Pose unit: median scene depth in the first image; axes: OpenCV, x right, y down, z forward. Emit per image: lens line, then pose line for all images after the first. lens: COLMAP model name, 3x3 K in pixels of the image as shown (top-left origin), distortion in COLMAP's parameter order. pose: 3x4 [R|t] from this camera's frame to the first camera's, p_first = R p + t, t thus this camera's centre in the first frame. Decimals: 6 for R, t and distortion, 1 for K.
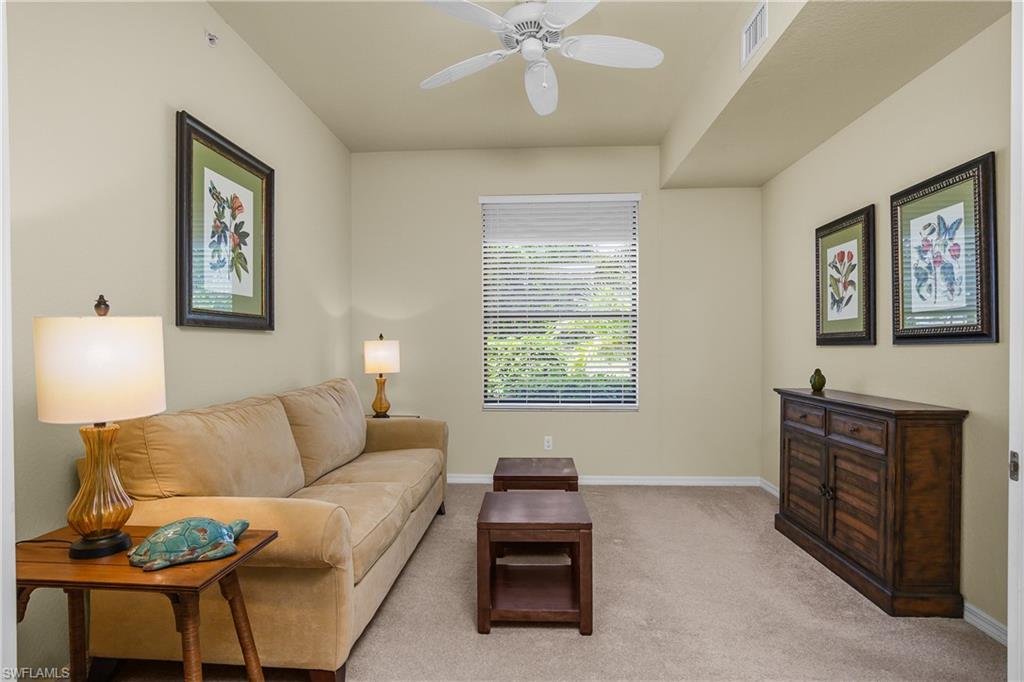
lens RADIAL K [[525.2, 0, 509.7], [0, 525.2, 341.6], [0, 0, 1]] dist [0.006176, 0.000680]
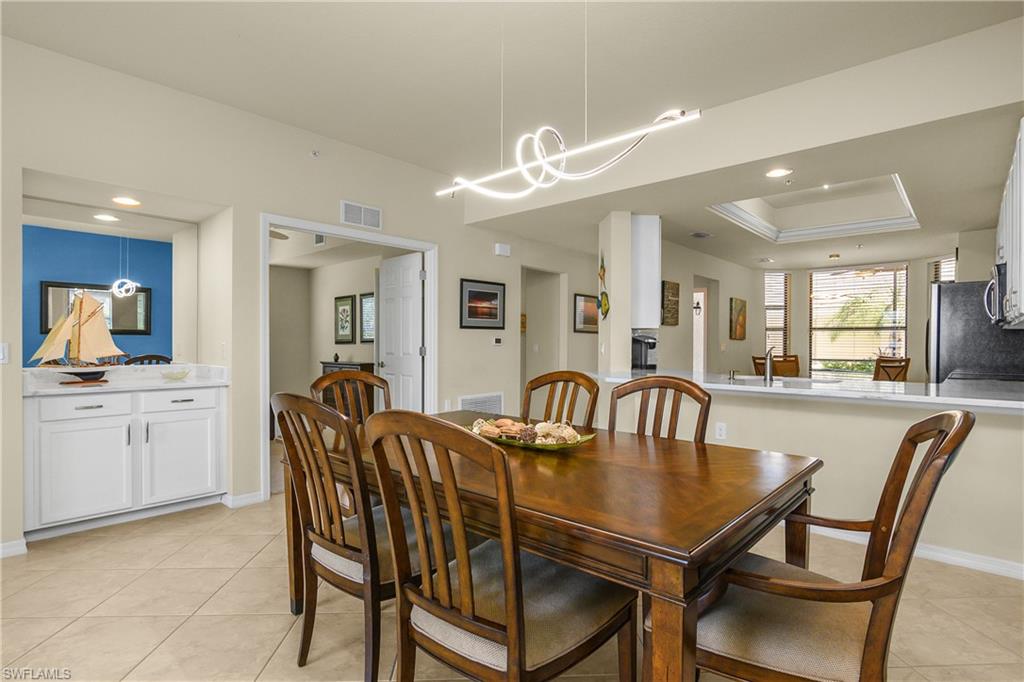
lens RADIAL K [[519.4, 0, 509.2], [0, 519.4, 343.8], [0, 0, 1]] dist [-0.005733, -0.000262]
pose [[0.617434, 0.006392, 0.786597, -0.939707], [-0.008972, 0.999959, -0.001083, 0.000216], [-0.786572, -0.006388, 0.617466, -1.307134]]
